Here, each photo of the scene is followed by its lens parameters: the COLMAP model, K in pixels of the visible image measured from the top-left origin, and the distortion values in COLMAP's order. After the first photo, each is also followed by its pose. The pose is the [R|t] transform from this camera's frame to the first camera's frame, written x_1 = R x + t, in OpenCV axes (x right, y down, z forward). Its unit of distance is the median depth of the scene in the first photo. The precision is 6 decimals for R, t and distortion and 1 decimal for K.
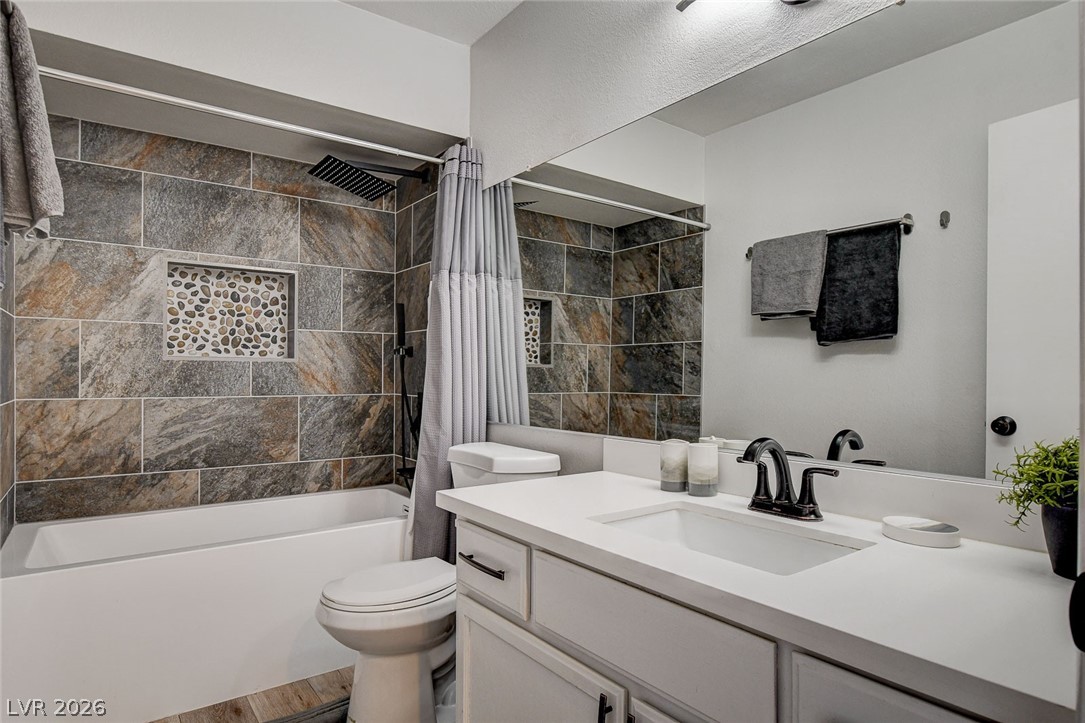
lens RADIAL K [[616.4, 0, 545.2], [0, 616.4, 366.5], [0, 0, 1]] dist [-0.000436, 0.001897]
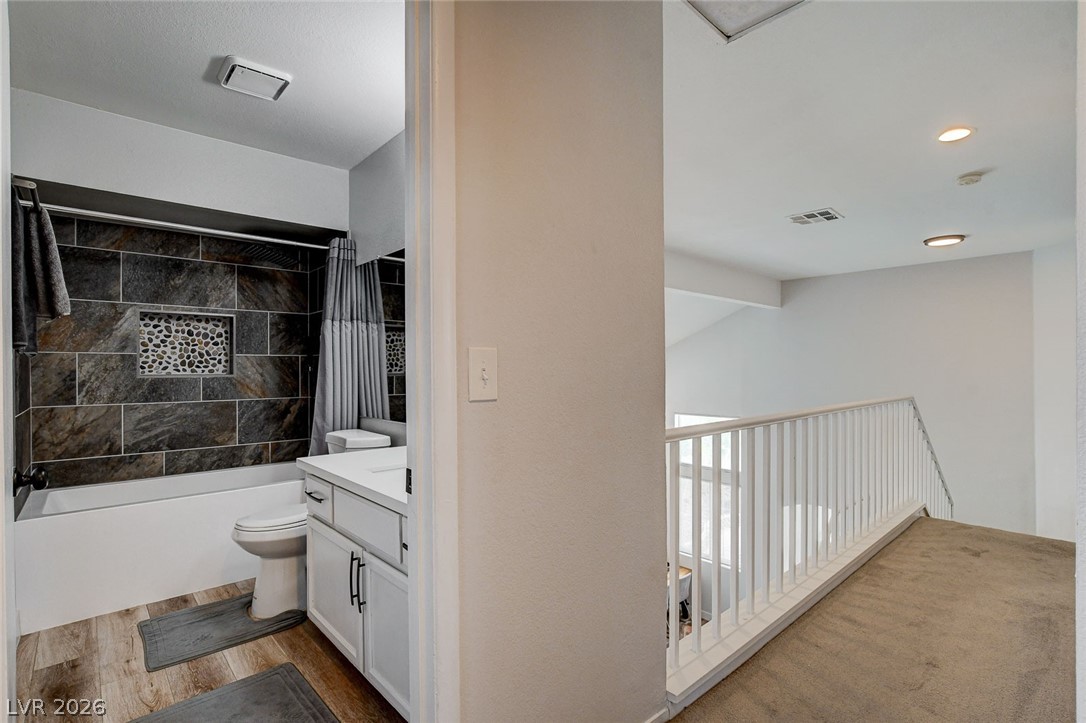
lens RADIAL K [[519.0, 0, 541.1], [0, 519.0, 361.9], [0, 0, 1]] dist [0.003174, -0.002624]
pose [[0.996059, -0.008034, 0.088331, 0.240961], [0.007986, 0.999968, 0.000900, -0.043483], [-0.088336, -0.000192, 0.996091, -0.333919]]
